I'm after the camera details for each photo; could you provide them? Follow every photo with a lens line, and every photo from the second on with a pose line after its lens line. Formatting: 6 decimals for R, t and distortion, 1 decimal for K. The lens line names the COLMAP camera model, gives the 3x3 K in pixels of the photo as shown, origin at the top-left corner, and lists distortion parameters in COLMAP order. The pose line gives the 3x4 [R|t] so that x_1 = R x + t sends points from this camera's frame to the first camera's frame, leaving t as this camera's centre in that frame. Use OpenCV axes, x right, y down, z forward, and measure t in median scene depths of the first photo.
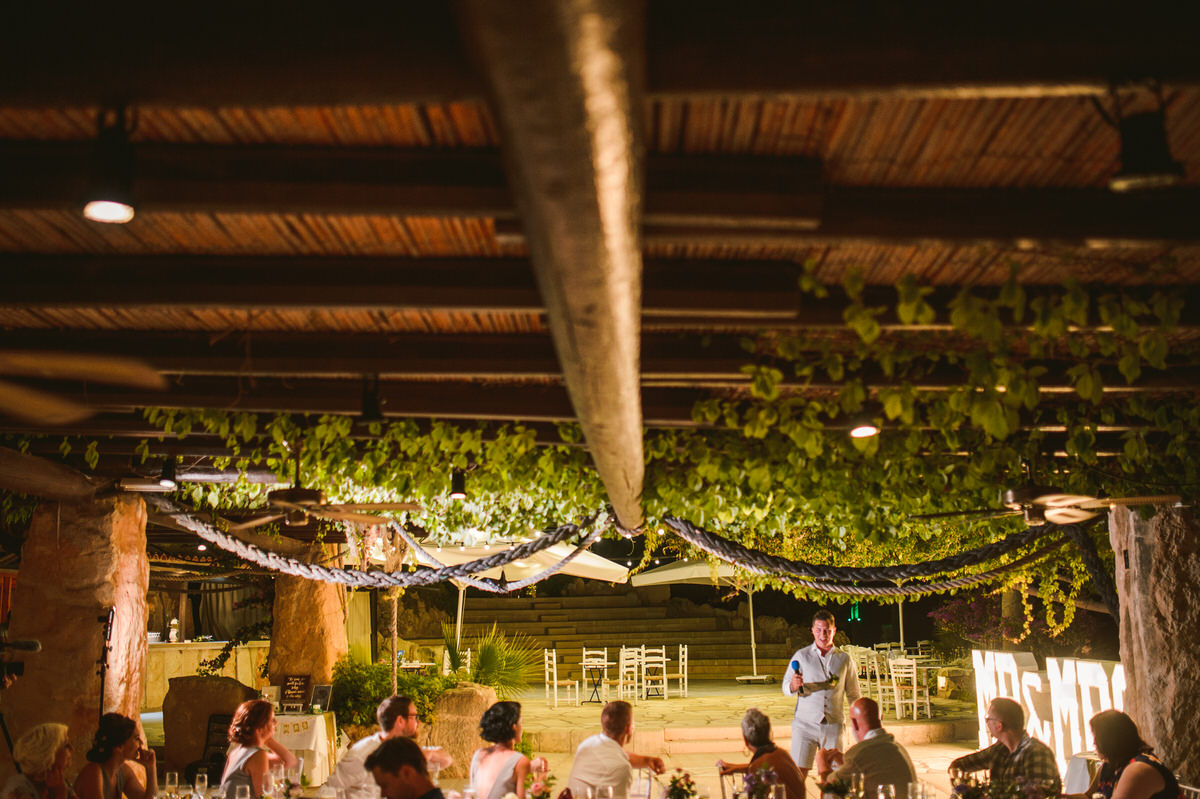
lens RADIAL K [[1197.9, 0, 600.0], [0, 1197.9, 399.5], [0, 0, 1]] dist [-0.060664, 0.001294]
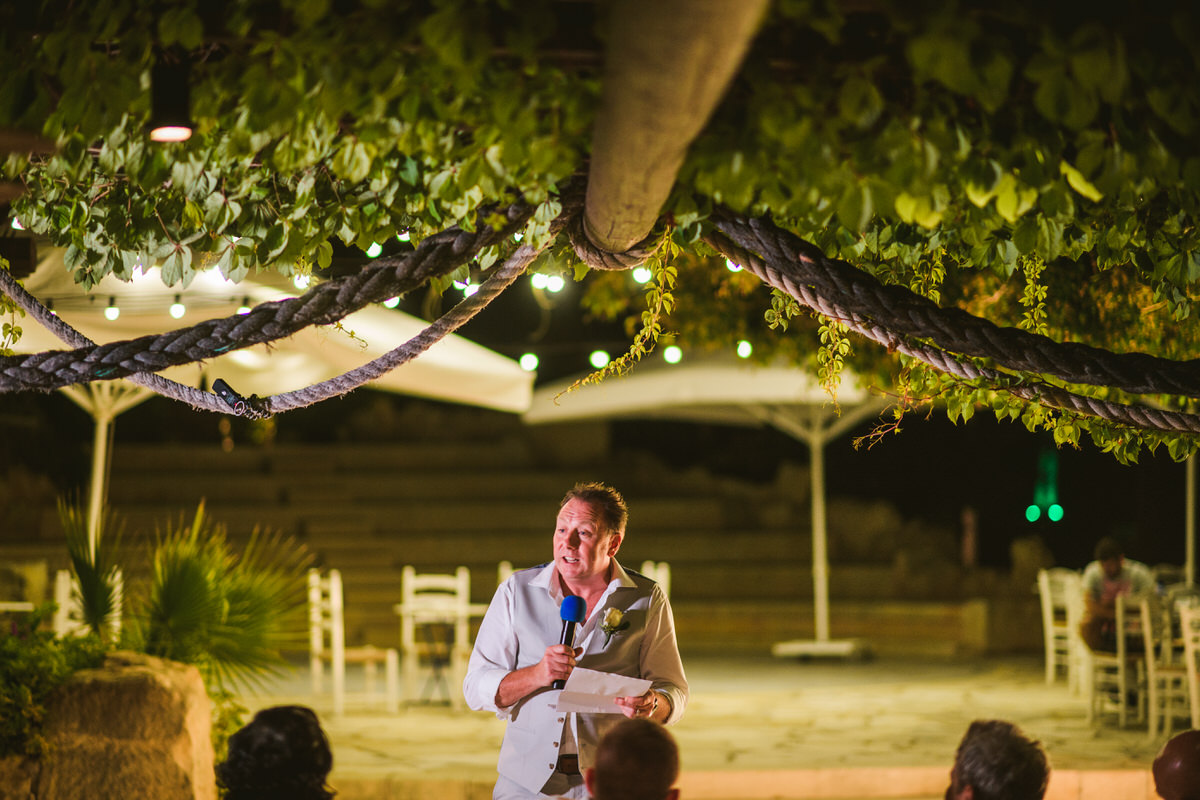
lens RADIAL K [[2846.5, 0, 600.0], [0, 2846.5, 400.0], [0, 0, 1]] dist [-0.075664, -0.244809]
pose [[0.996985, 0.015923, 0.075940, -0.031843], [-0.026643, 0.989462, 0.142320, 0.021102], [-0.072873, -0.143915, 0.986903, 0.094705]]
